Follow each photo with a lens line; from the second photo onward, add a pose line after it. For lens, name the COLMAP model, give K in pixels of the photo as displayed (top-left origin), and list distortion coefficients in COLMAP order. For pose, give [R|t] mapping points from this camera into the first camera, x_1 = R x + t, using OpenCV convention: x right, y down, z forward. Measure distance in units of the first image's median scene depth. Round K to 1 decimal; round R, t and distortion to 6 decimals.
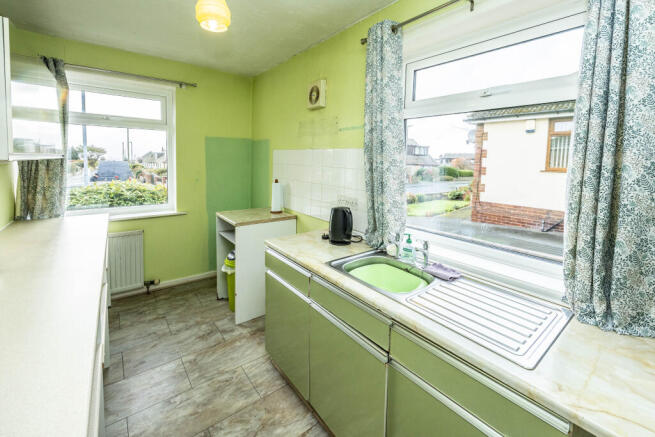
lens RADIAL K [[284.2, 0, 326.3], [0, 284.2, 180.3], [0, 0, 1]] dist [-0.001385, -0.000151]
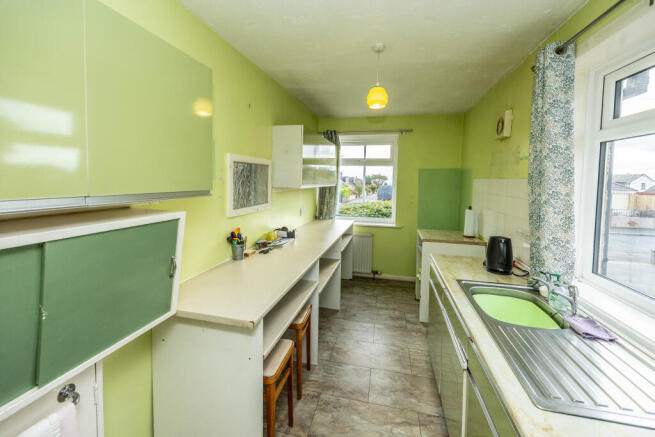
lens RADIAL K [[263.9, 0, 326.9], [0, 263.9, 193.4], [0, 0, 1]] dist [-0.000284, 0.000004]
pose [[0.630182, 0.030483, -0.775849, 0.307241], [-0.060384, 0.998127, -0.009830, -0.011315], [0.774096, 0.053044, 0.630842, -0.066918]]
